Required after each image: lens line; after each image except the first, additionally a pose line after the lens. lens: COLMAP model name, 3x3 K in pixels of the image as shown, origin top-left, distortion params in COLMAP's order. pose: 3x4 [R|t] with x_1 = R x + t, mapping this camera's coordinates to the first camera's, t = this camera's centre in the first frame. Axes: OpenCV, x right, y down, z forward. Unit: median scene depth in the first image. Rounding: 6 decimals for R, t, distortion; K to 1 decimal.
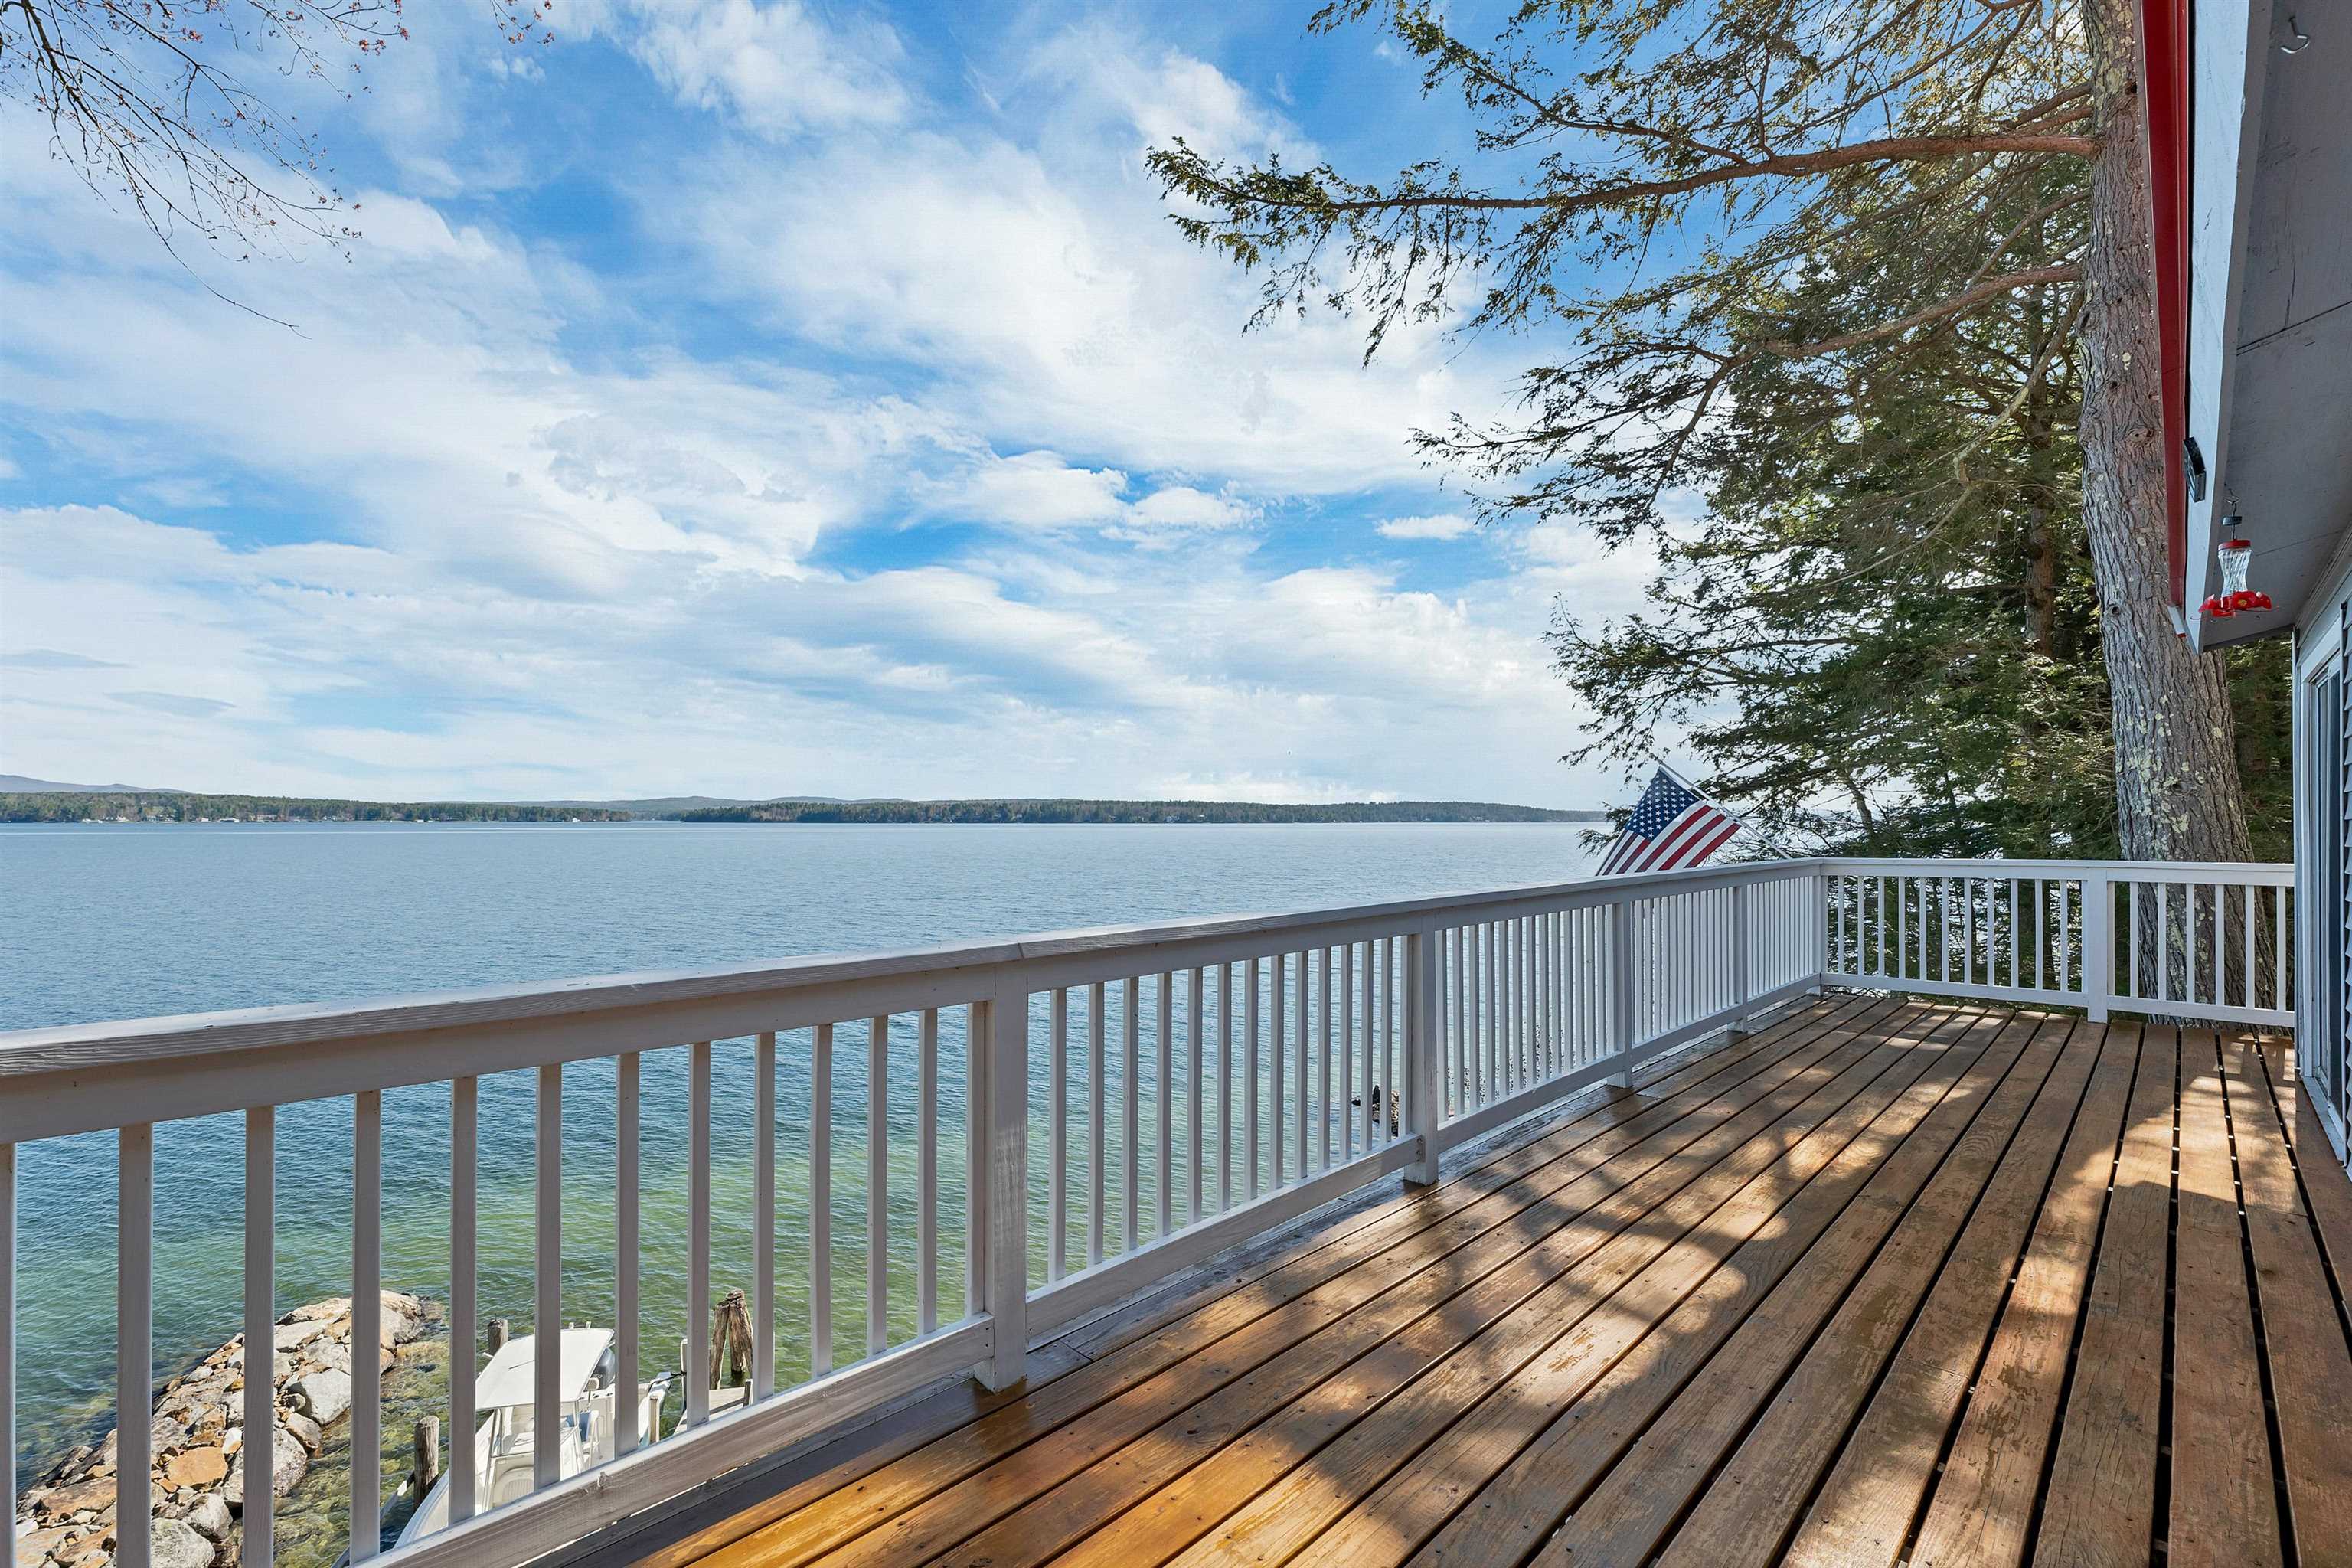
lens RADIAL K [[996.1, 0, 1171.0], [0, 996.1, 833.5], [0, 0, 1]] dist [0.000779, -0.000178]
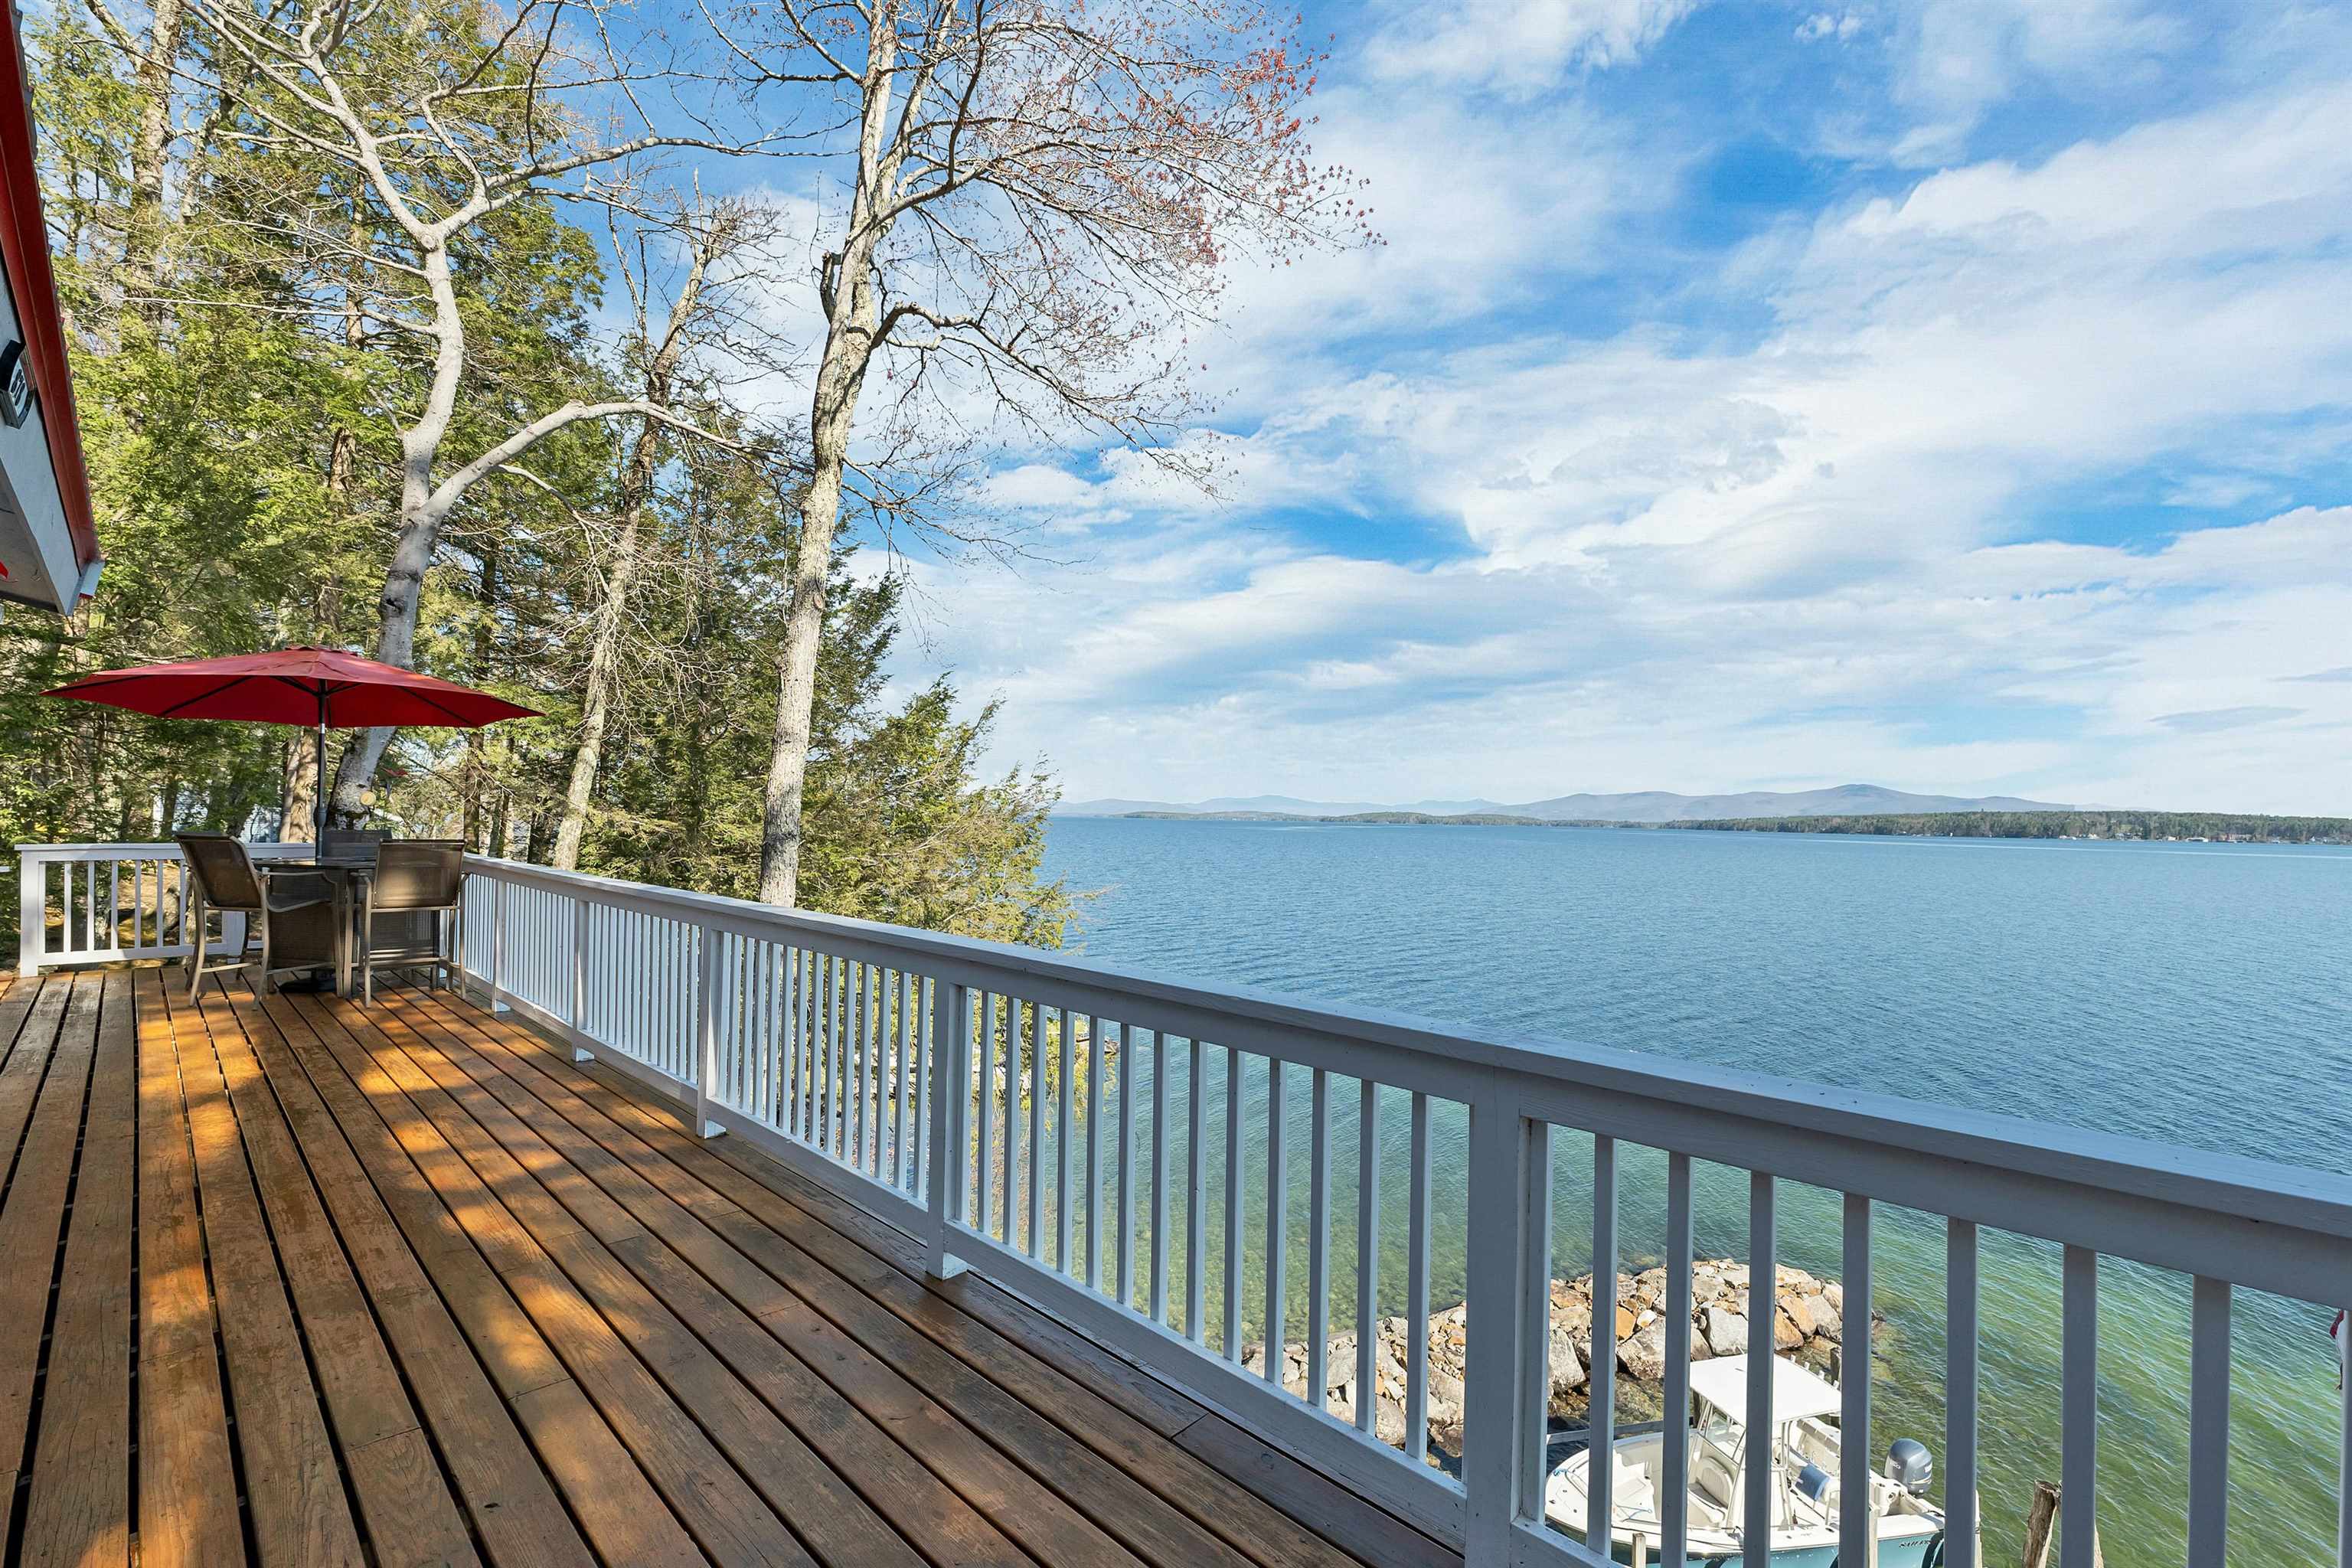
lens RADIAL K [[1011.9, 0, 1180.5], [0, 1011.9, 824.9], [0, 0, 1]] dist [0.002673, -0.000146]
pose [[0.023884, 0.006439, -0.999694, 1.609686], [-0.033572, 0.999420, 0.005635, -0.059092], [0.999151, 0.033427, 0.024087, 1.648063]]
